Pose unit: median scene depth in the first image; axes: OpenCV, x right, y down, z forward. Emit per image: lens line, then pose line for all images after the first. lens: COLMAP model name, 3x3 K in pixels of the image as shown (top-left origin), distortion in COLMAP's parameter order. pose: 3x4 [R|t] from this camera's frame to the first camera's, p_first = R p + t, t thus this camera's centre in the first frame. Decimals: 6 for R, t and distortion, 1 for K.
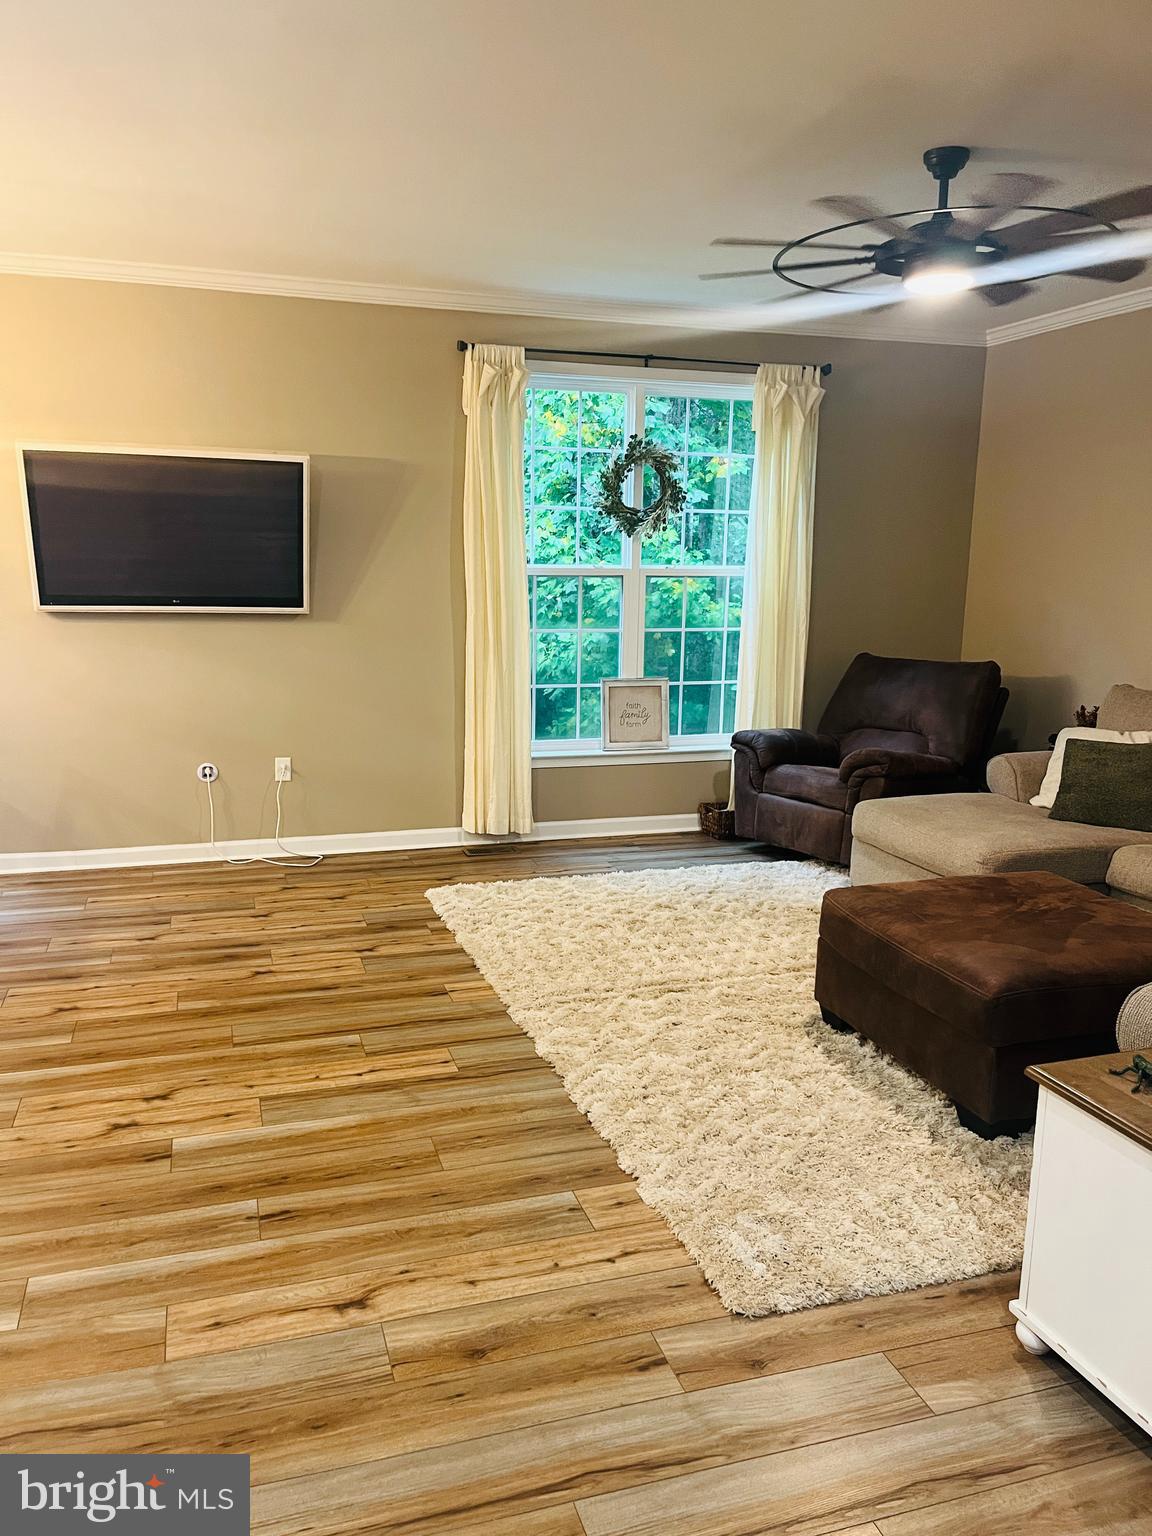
lens RADIAL K [[1162.5, 0, 568.5], [0, 1162.5, 779.2], [0, 0, 1]] dist [0.067609, -0.074337]
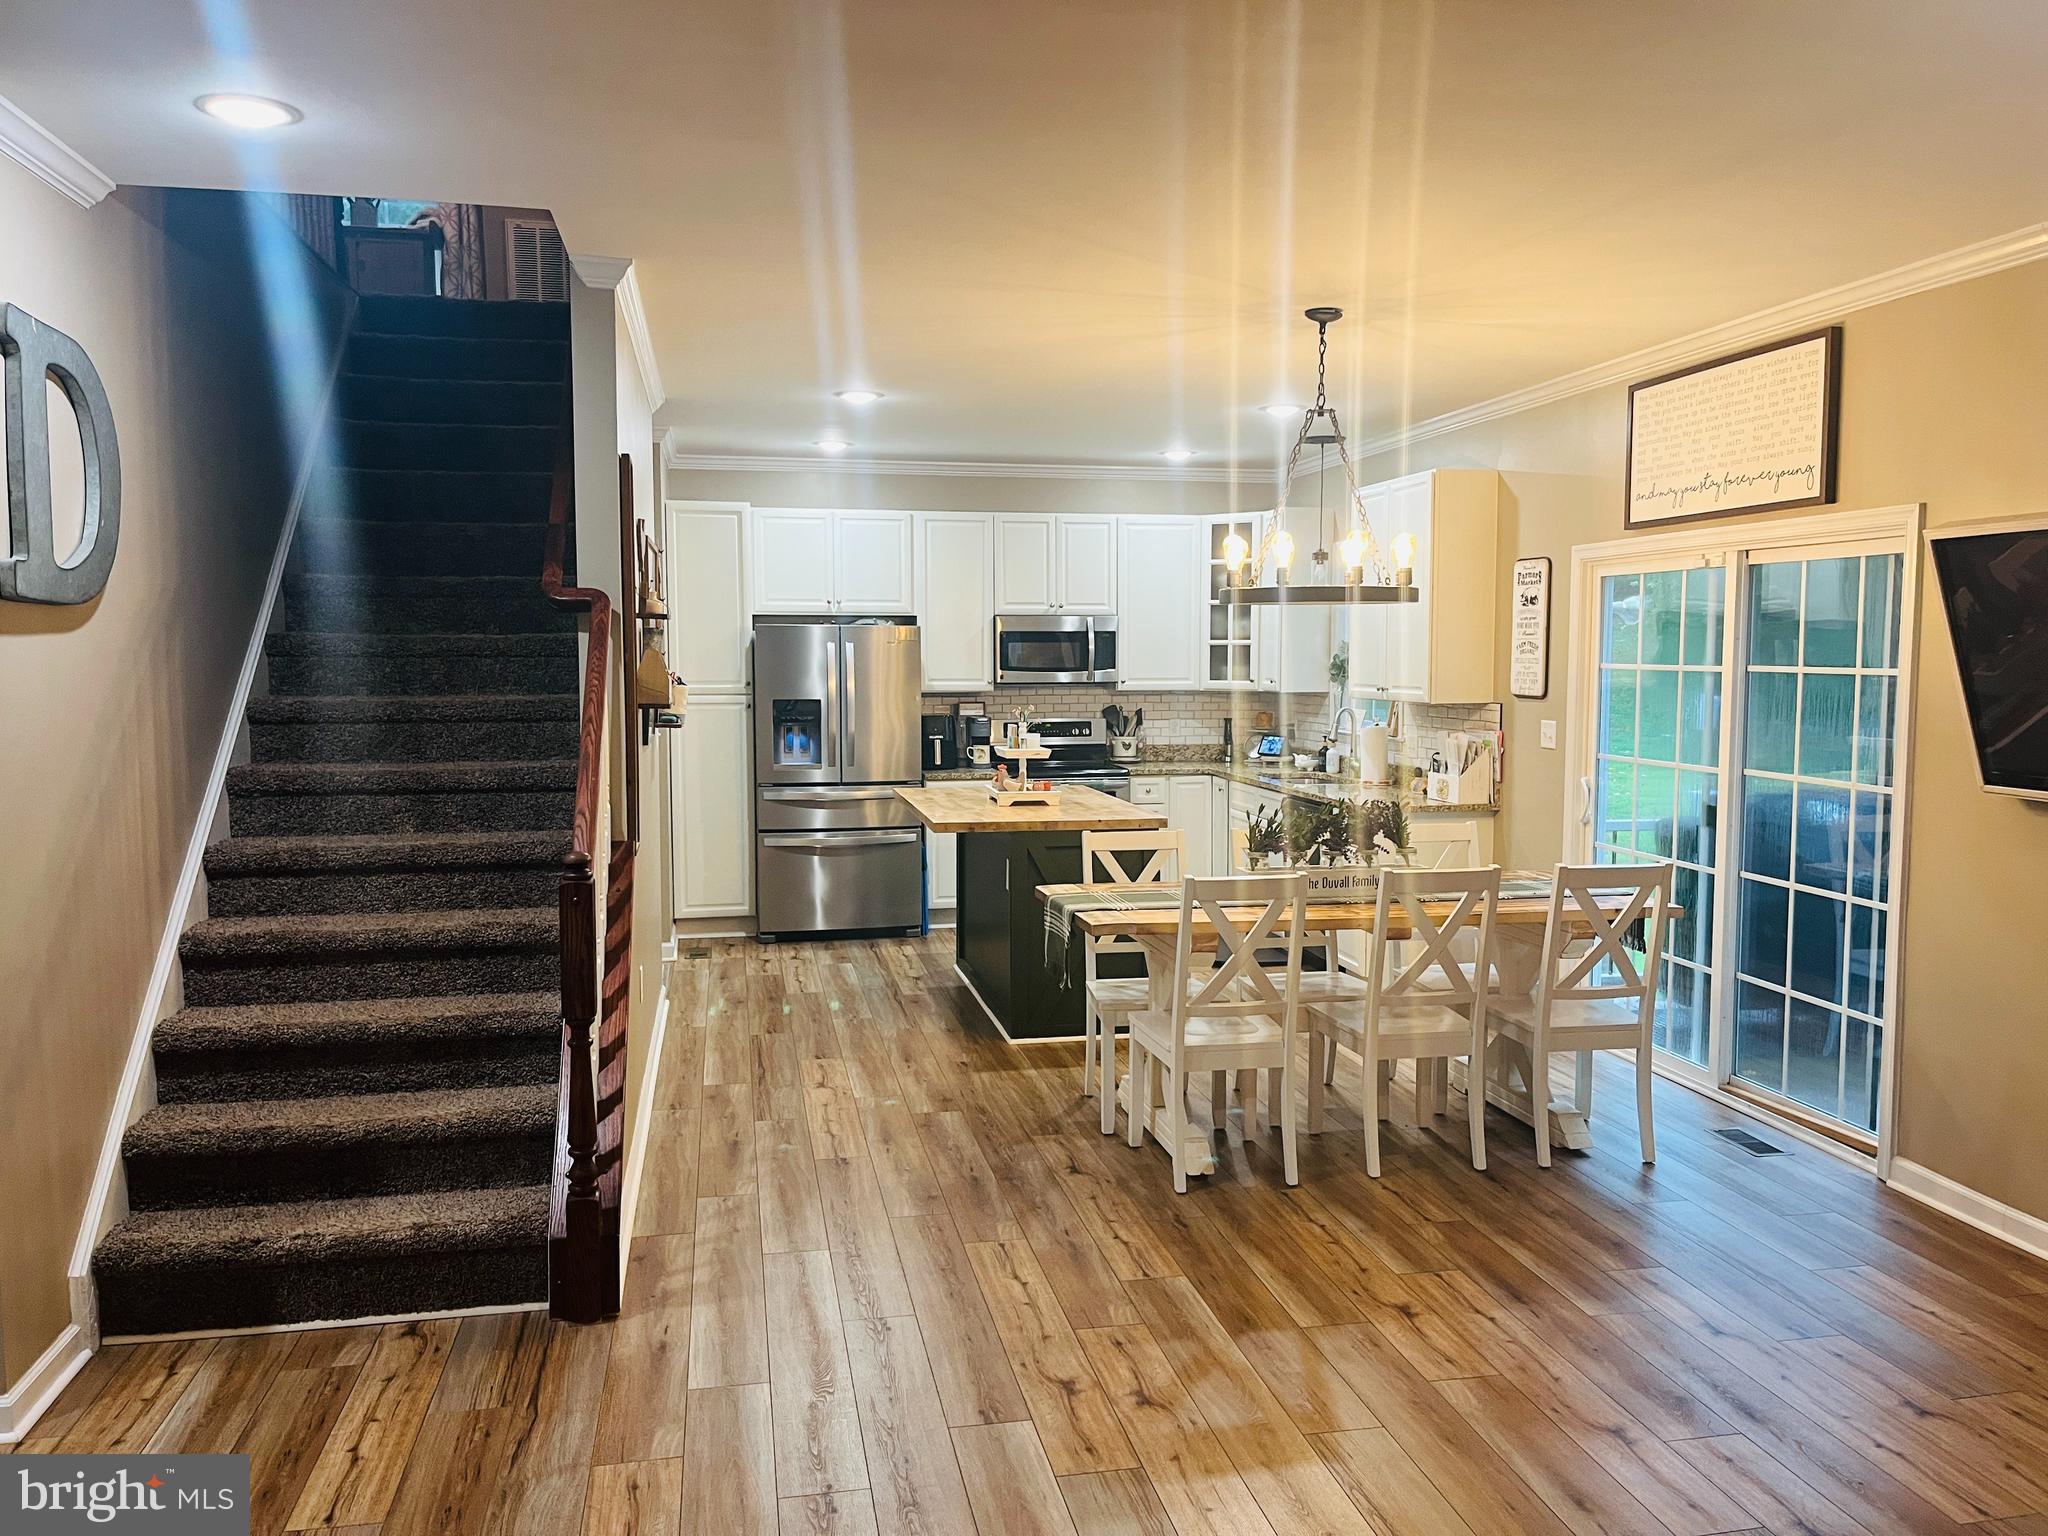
lens RADIAL K [[1550.0, 0, 1032.7], [0, 1550.0, 767.2], [0, 0, 1]] dist [0.067609, -0.074337]
pose [[-0.108710, 0.058033, -0.992378, 0.472718], [-0.195379, 0.977576, 0.078570, -0.144451], [0.974684, 0.202431, -0.094934, 0.690137]]
